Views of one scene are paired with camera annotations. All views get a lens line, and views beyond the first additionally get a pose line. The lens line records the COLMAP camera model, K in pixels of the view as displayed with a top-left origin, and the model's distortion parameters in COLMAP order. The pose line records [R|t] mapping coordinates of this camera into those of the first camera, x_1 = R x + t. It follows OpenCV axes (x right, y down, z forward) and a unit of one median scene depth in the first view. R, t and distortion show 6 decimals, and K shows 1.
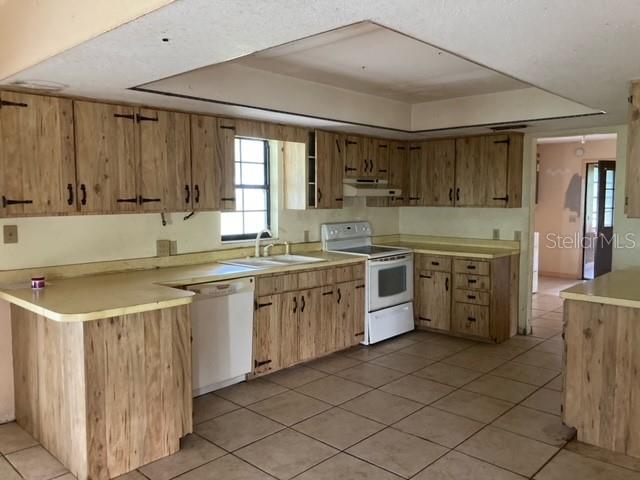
lens RADIAL K [[526.9, 0, 320.0], [0, 526.9, 240.0], [0, 0, 1]] dist [-0.002282, -0.005445]
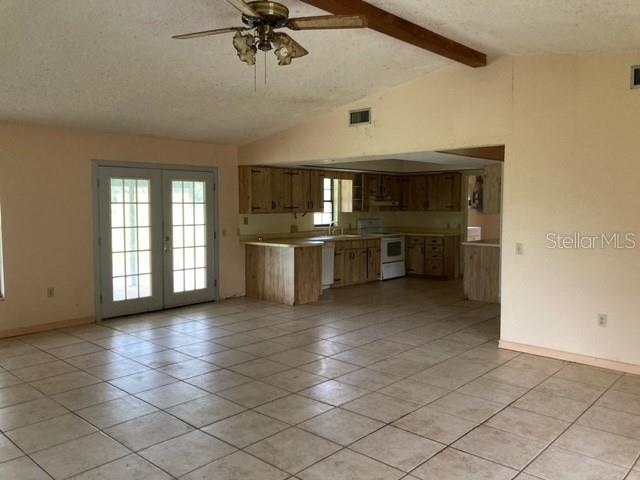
lens RADIAL K [[526.9, 0, 320.0], [0, 526.9, 240.0], [0, 0, 1]] dist [-0.002282, -0.005445]
pose [[0.999903, -0.002531, 0.013680, -0.173813], [0.002765, 0.999849, -0.017138, 0.082124], [-0.013635, 0.017174, 0.999760, -1.002445]]
